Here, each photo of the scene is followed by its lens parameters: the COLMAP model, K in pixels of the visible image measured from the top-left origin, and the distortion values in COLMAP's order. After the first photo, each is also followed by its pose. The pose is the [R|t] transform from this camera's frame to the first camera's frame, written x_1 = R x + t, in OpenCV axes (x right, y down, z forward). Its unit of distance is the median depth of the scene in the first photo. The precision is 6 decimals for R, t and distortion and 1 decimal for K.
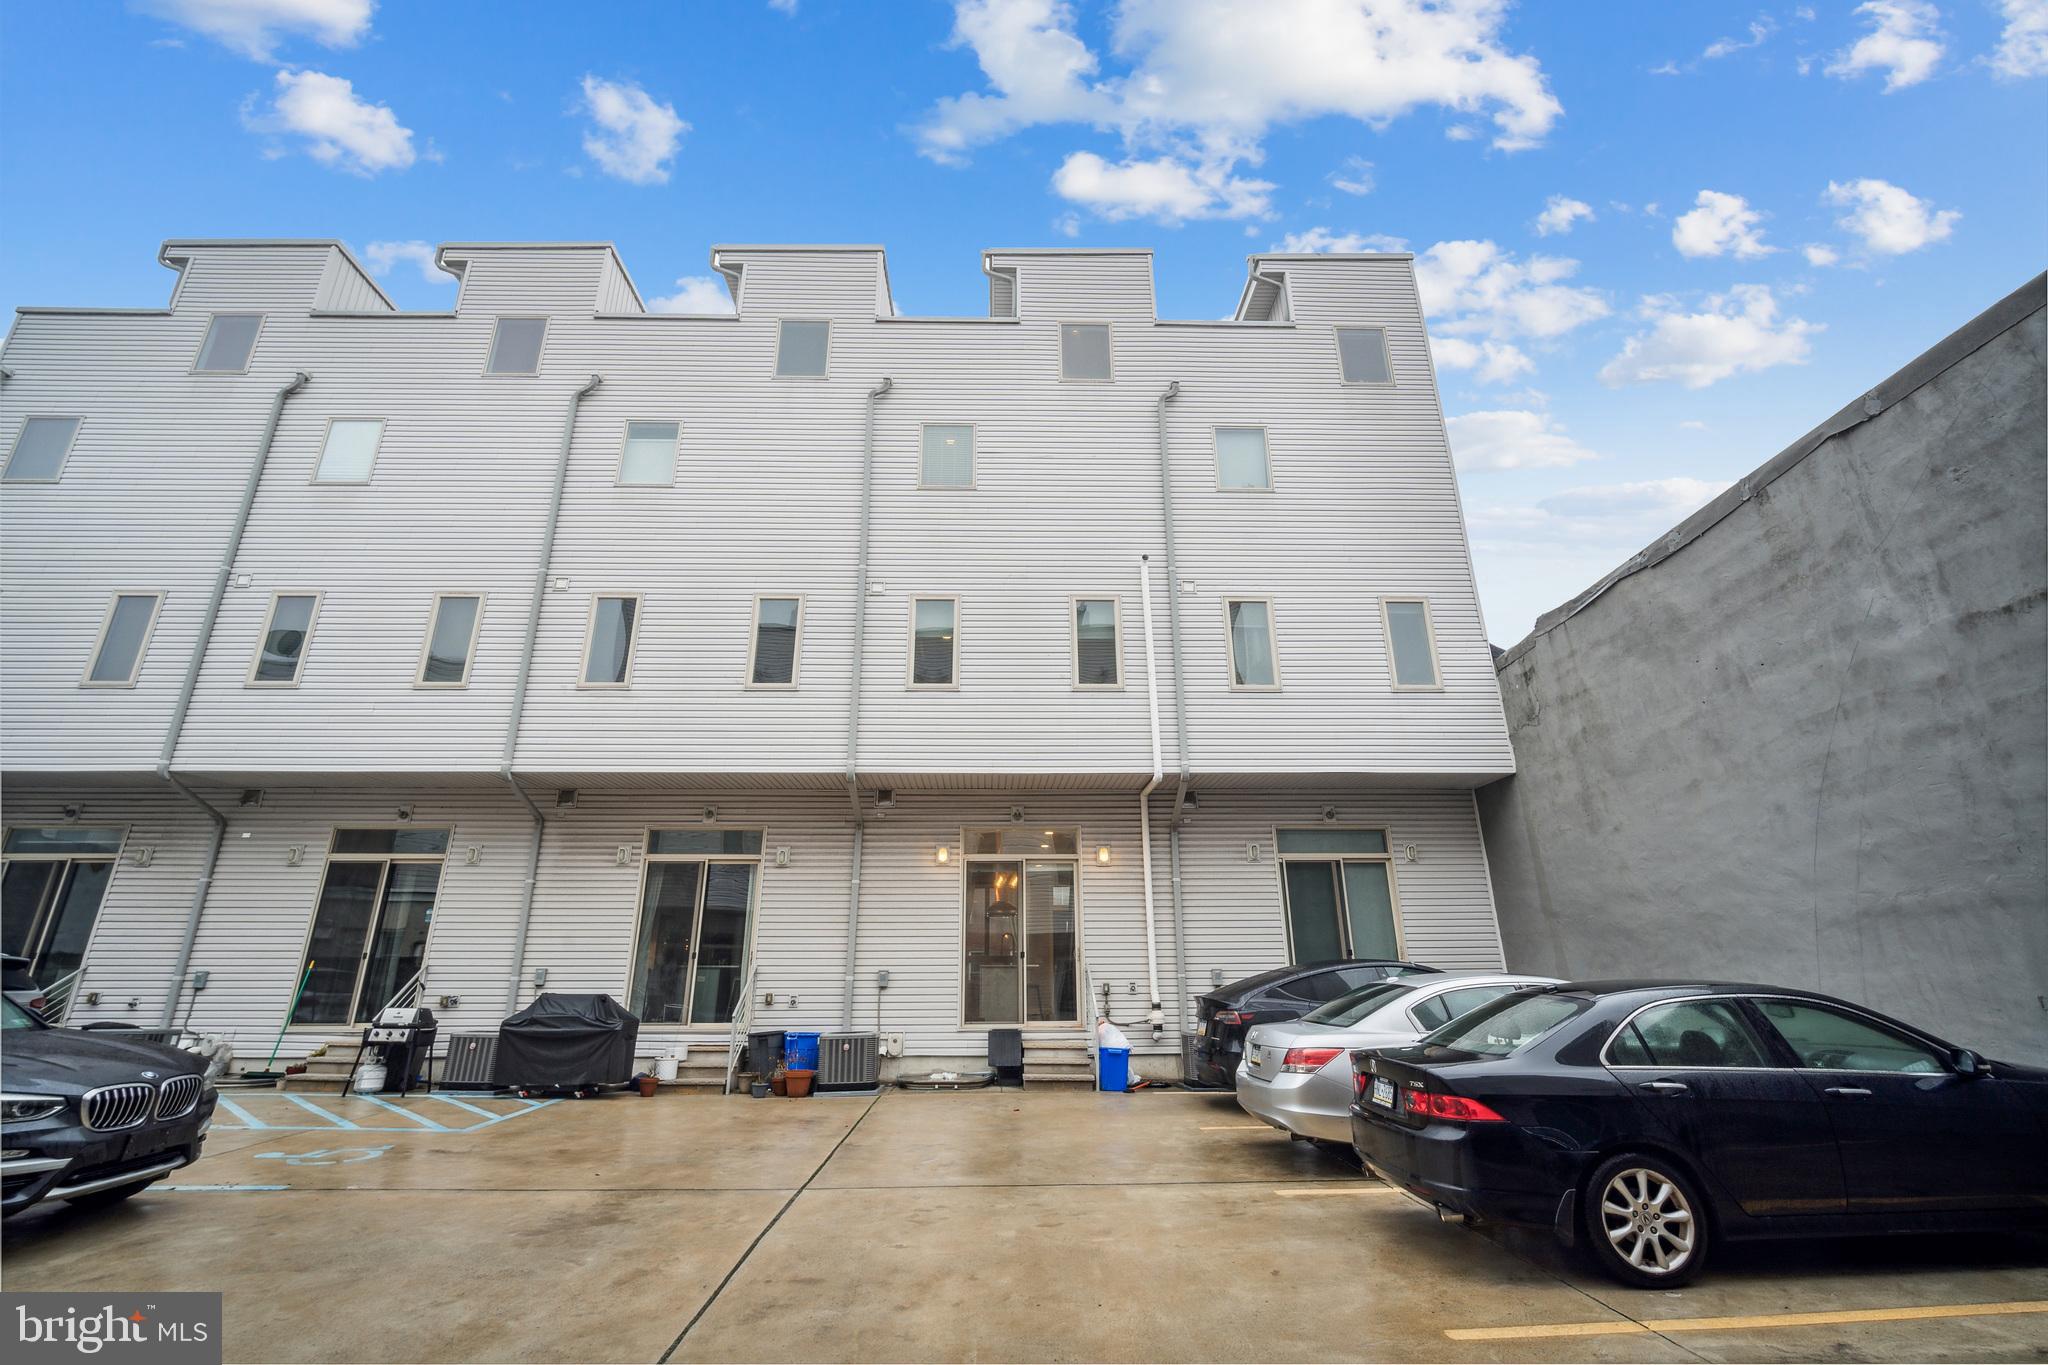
lens RADIAL K [[896.4, 0, 1019.8], [0, 896.4, 679.3], [0, 0, 1]] dist [-0.008778, 0.002256]
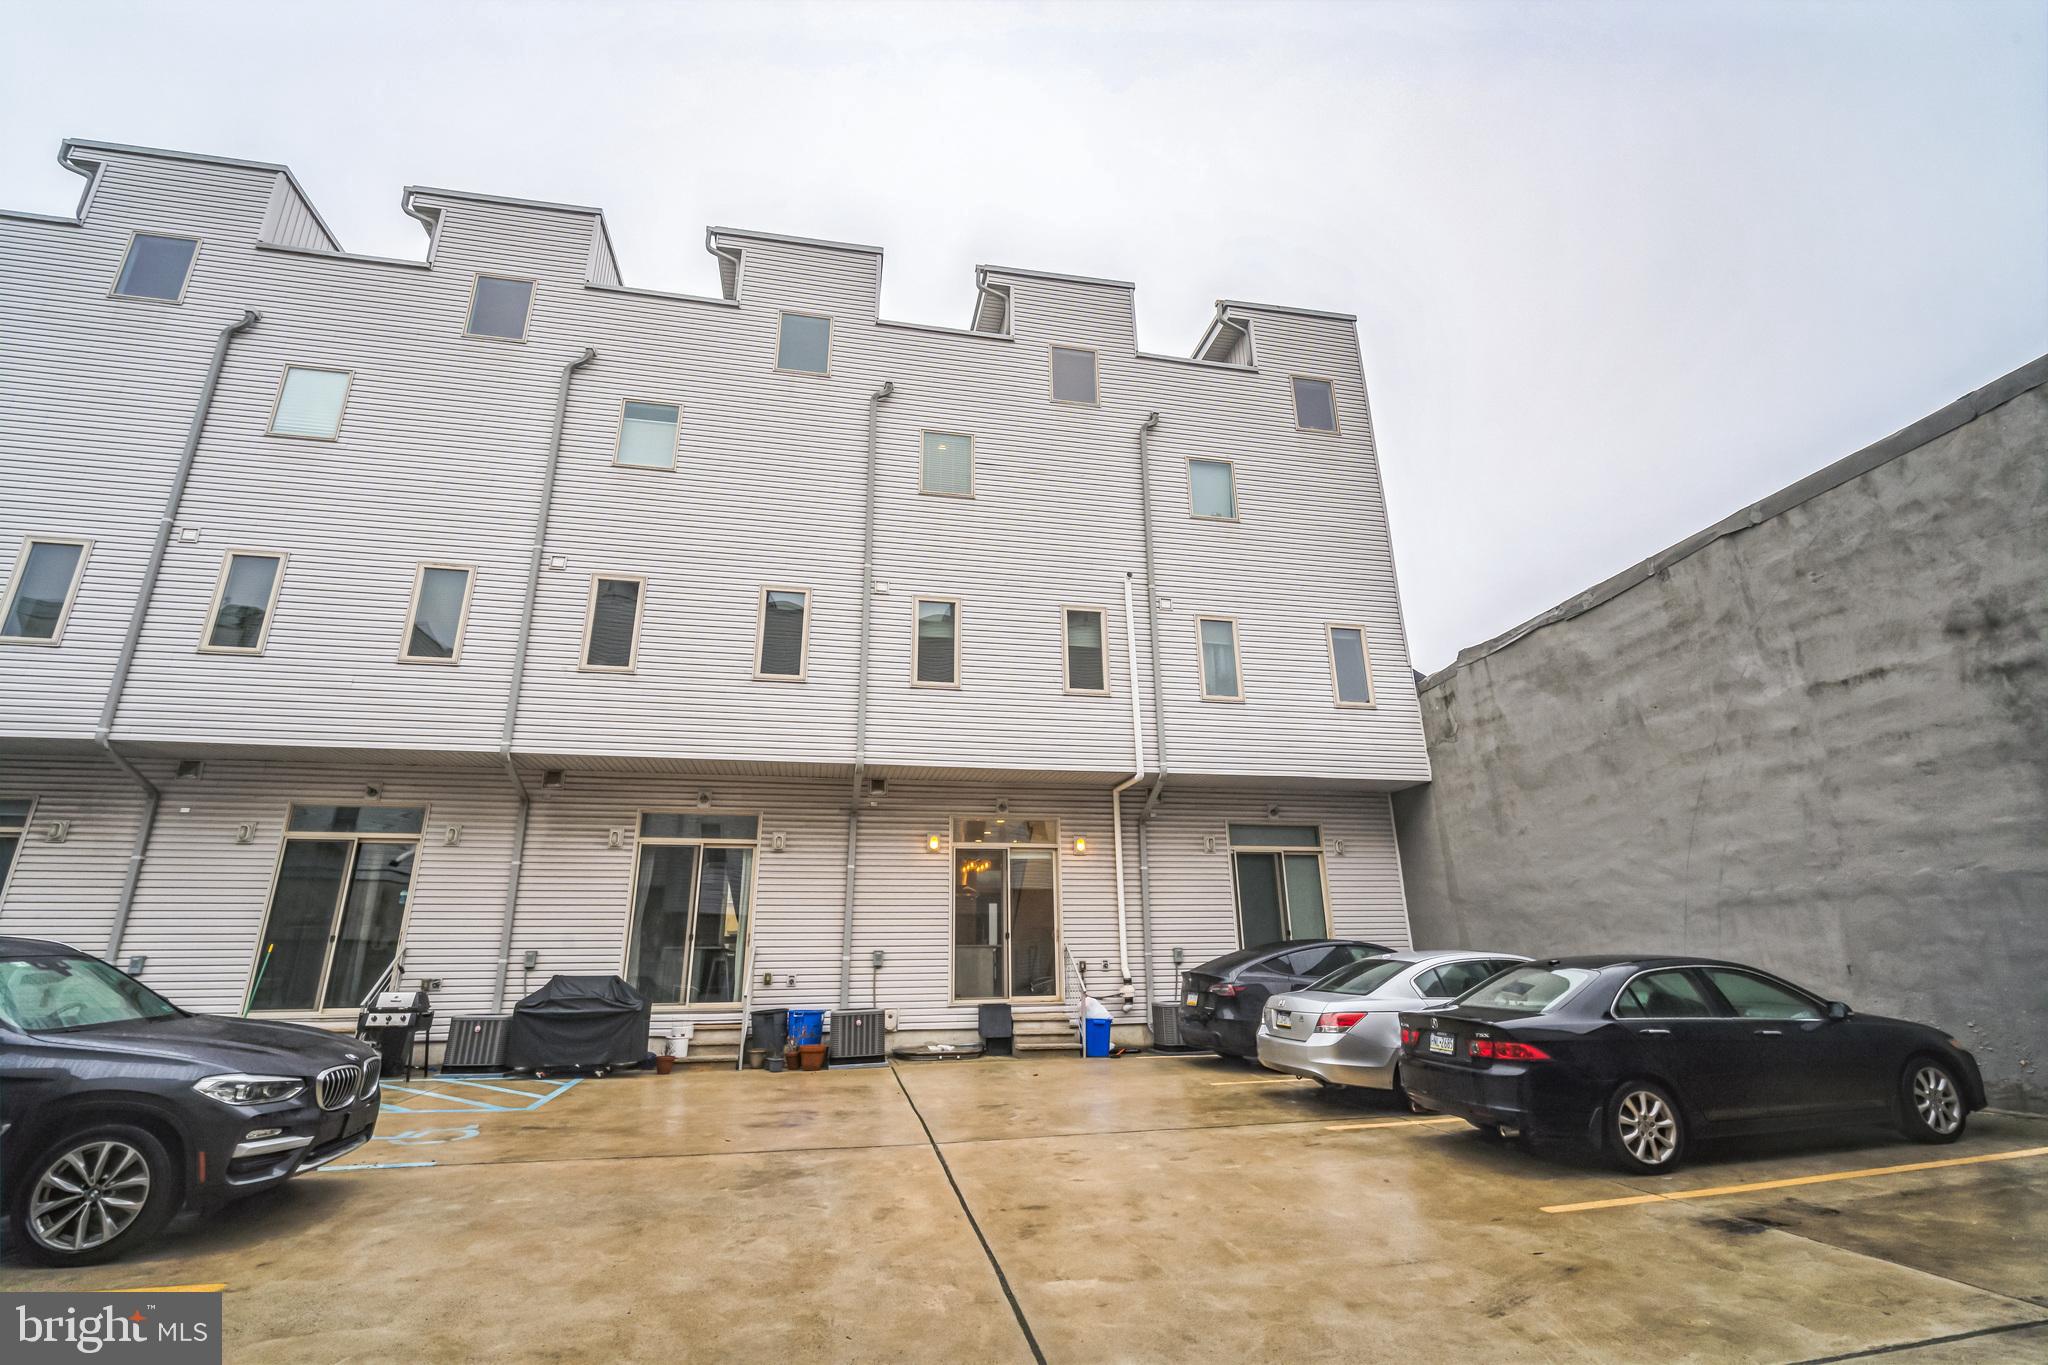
lens RADIAL K [[896.4, 0, 1022.9], [0, 896.4, 681.0], [0, 0, 1]] dist [-0.008778, 0.002256]
pose [[0.983899, 0.046205, 0.172649, -0.184729], [-0.050283, 0.998548, 0.019320, -0.022481], [-0.171506, -0.027690, 0.984794, -0.063728]]
